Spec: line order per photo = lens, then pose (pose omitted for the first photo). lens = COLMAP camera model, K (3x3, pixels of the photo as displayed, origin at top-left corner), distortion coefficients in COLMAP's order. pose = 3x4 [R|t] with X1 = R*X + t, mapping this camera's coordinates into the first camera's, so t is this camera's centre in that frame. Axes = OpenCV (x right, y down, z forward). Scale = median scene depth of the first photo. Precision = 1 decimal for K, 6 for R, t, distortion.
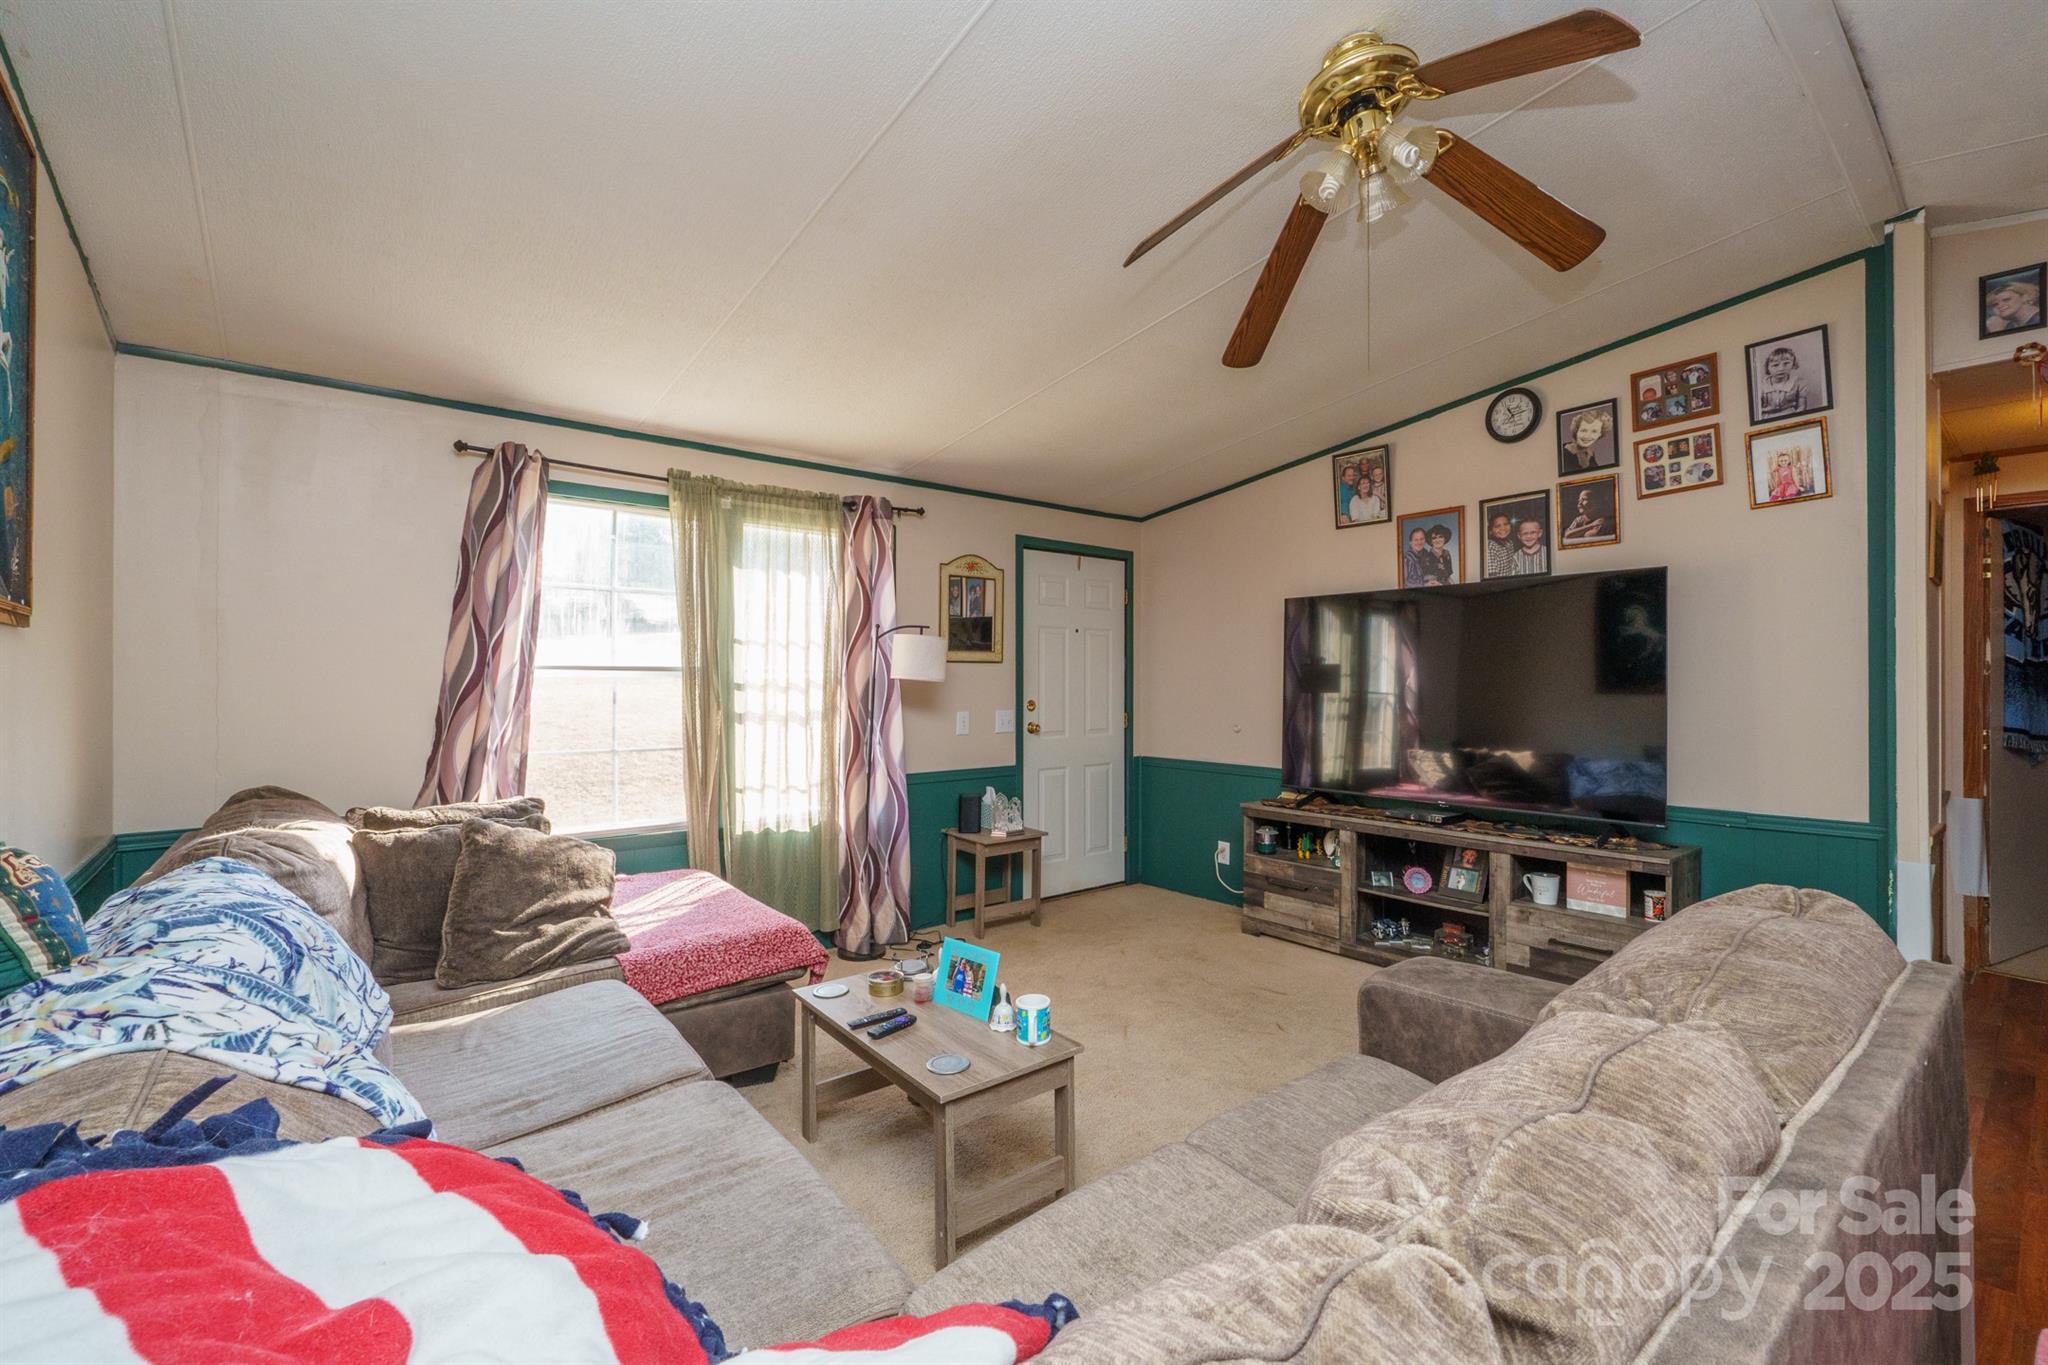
lens RADIAL K [[860.8, 0, 1034.1], [0, 860.8, 684.7], [0, 0, 1]] dist [-0.005482, -0.002858]
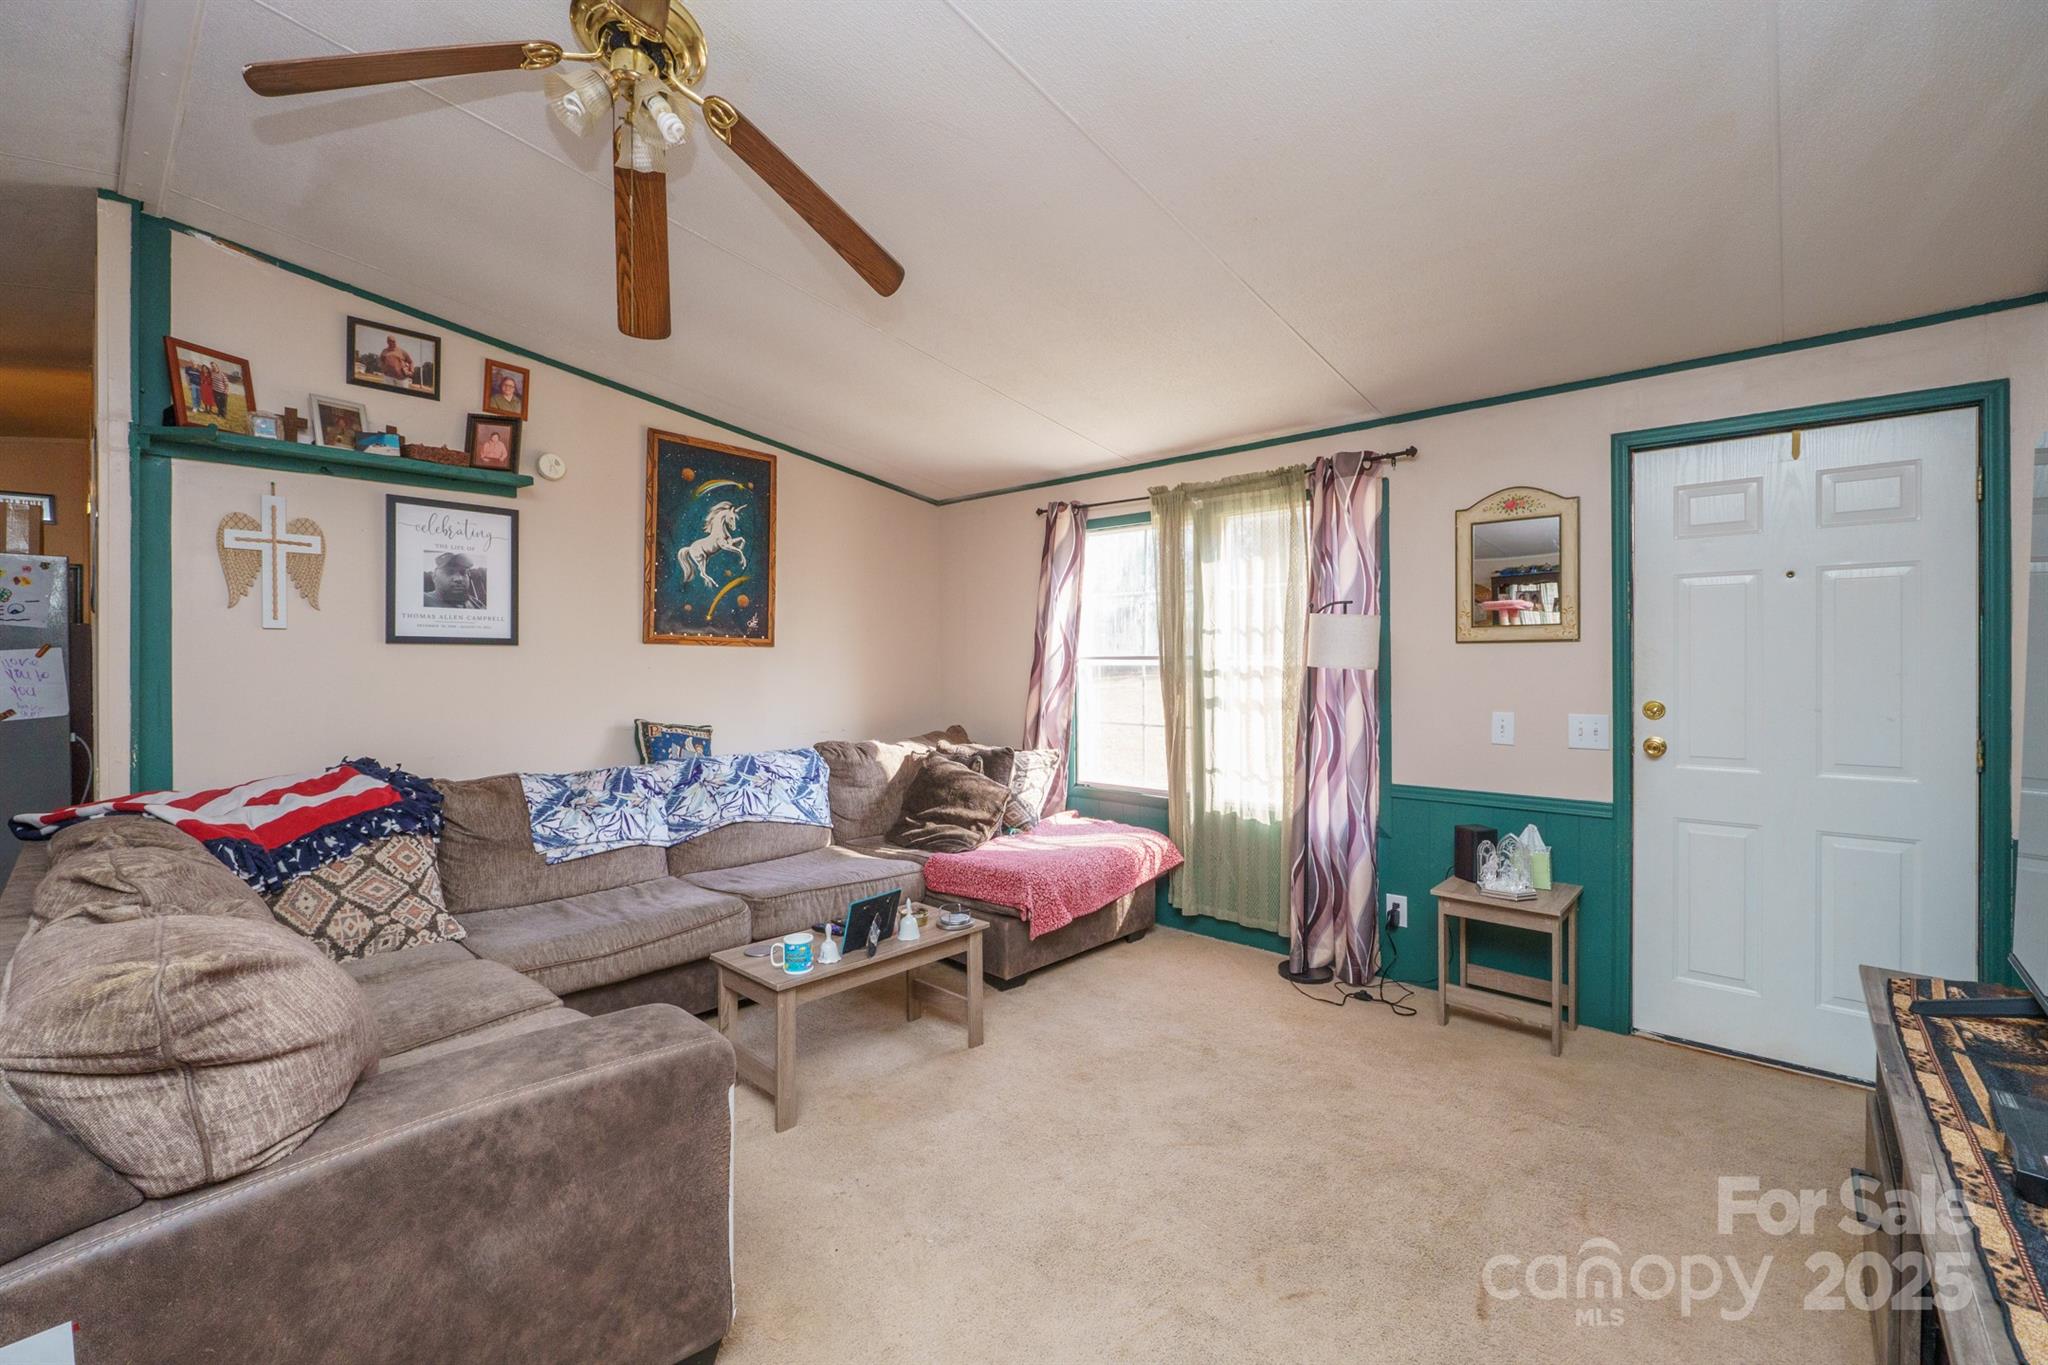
lens RADIAL K [[860.8, 0, 1033.0], [0, 860.8, 672.6], [0, 0, 1]] dist [-0.005482, -0.002858]
pose [[0.153563, 0.010195, -0.988086, 0.659648], [-0.002230, 0.999948, 0.009971, -0.008566], [0.988136, 0.000672, 0.153578, 0.604457]]
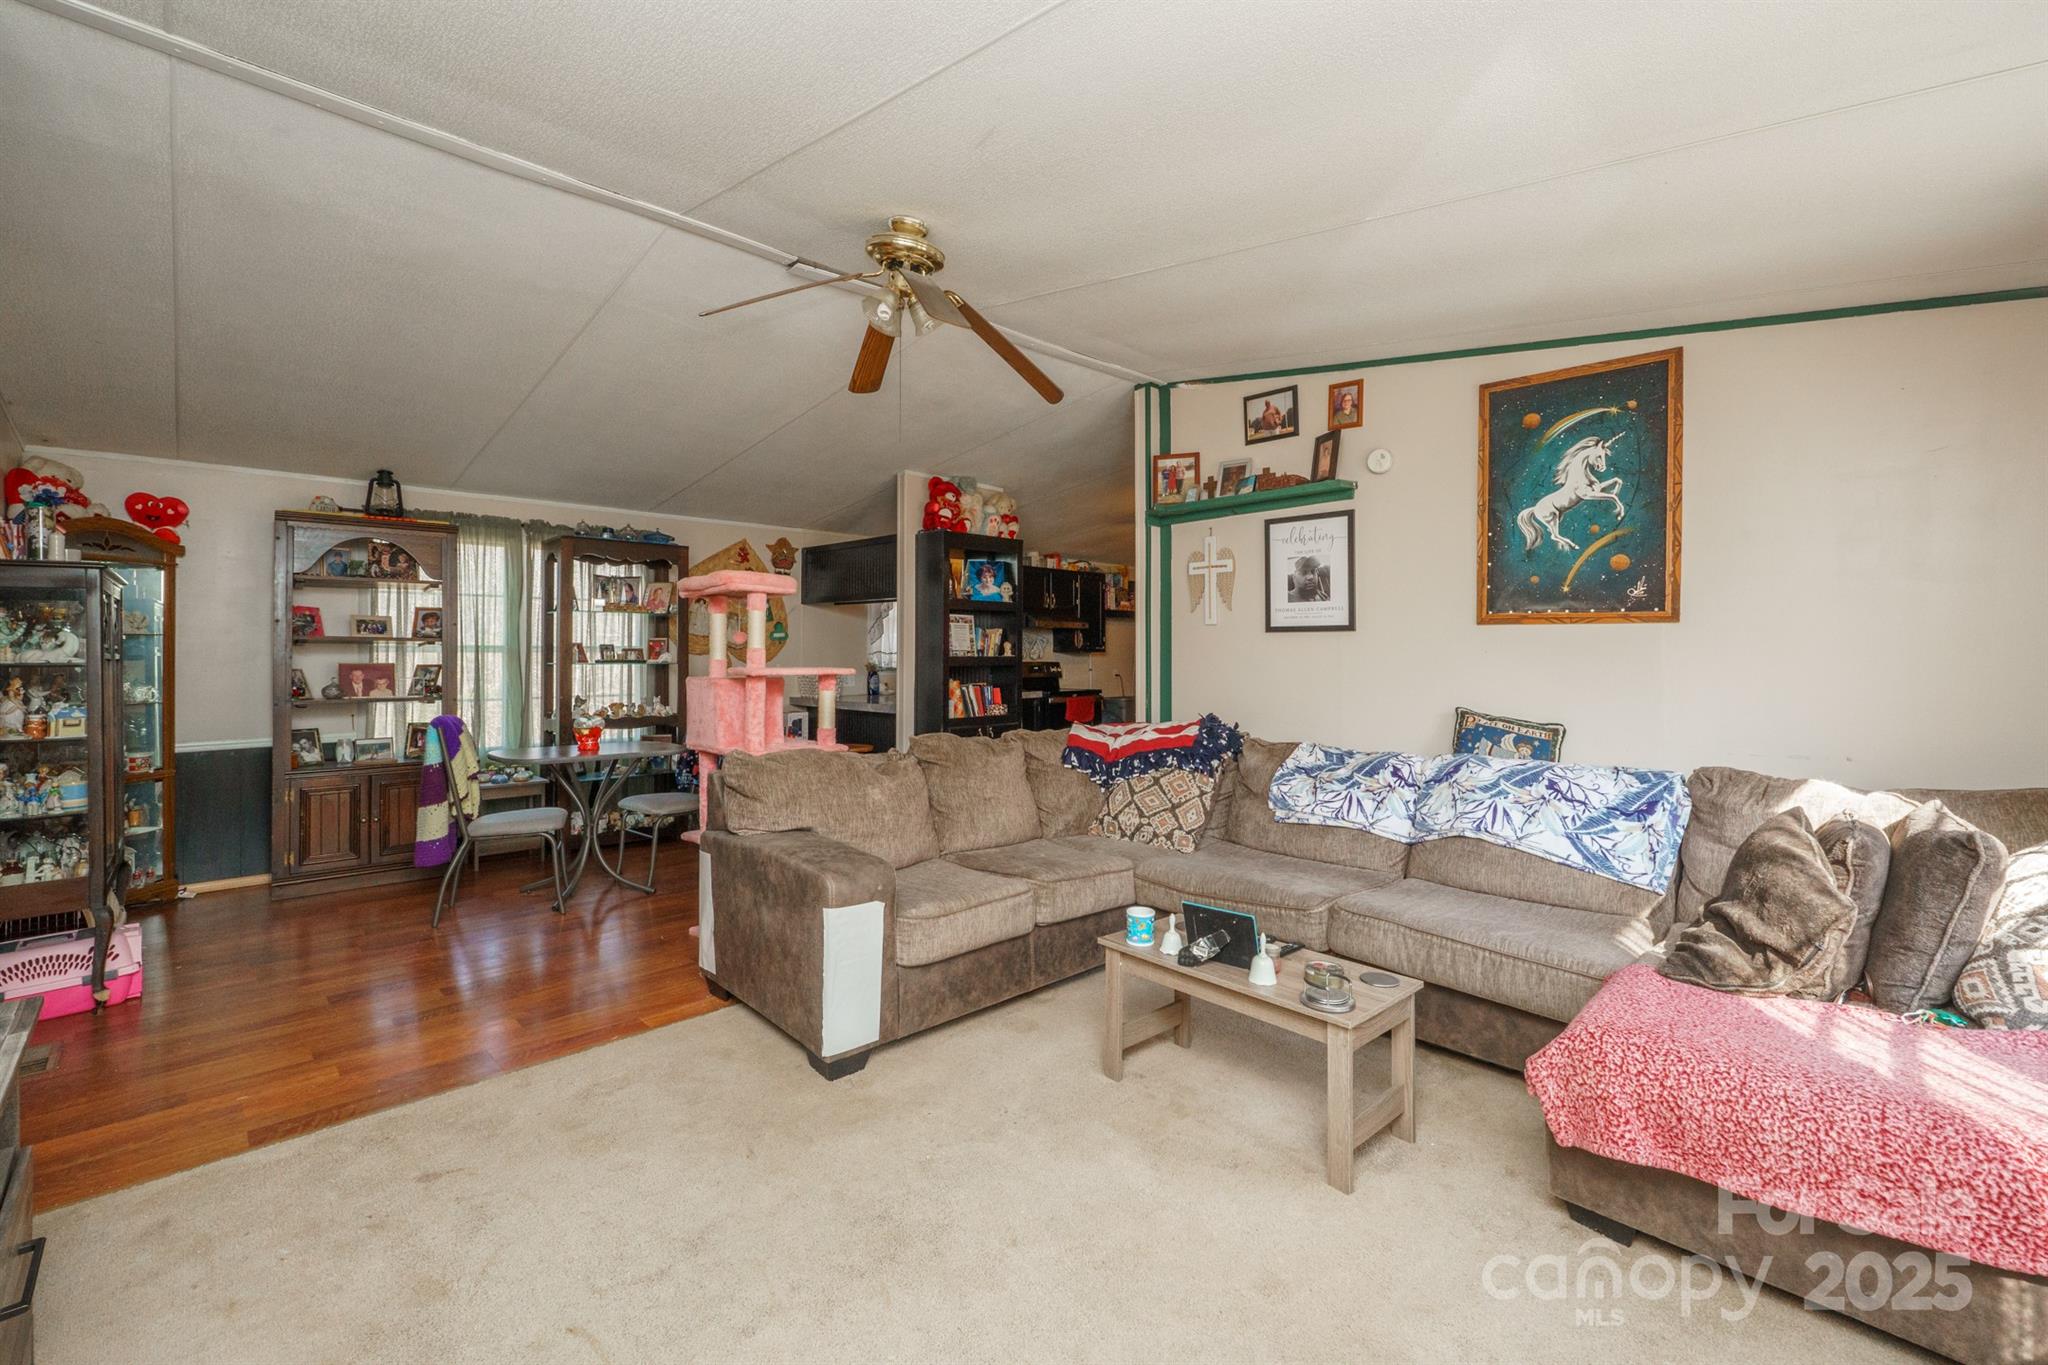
lens RADIAL K [[860.8, 0, 1005.7], [0, 860.8, 646.1], [0, 0, 1]] dist [-0.005482, -0.002858]
pose [[-0.997681, 0.002118, -0.068023, 0.149905], [0.002313, 0.999993, -0.002792, -0.007447], [0.068017, -0.002943, -0.997680, 1.188311]]
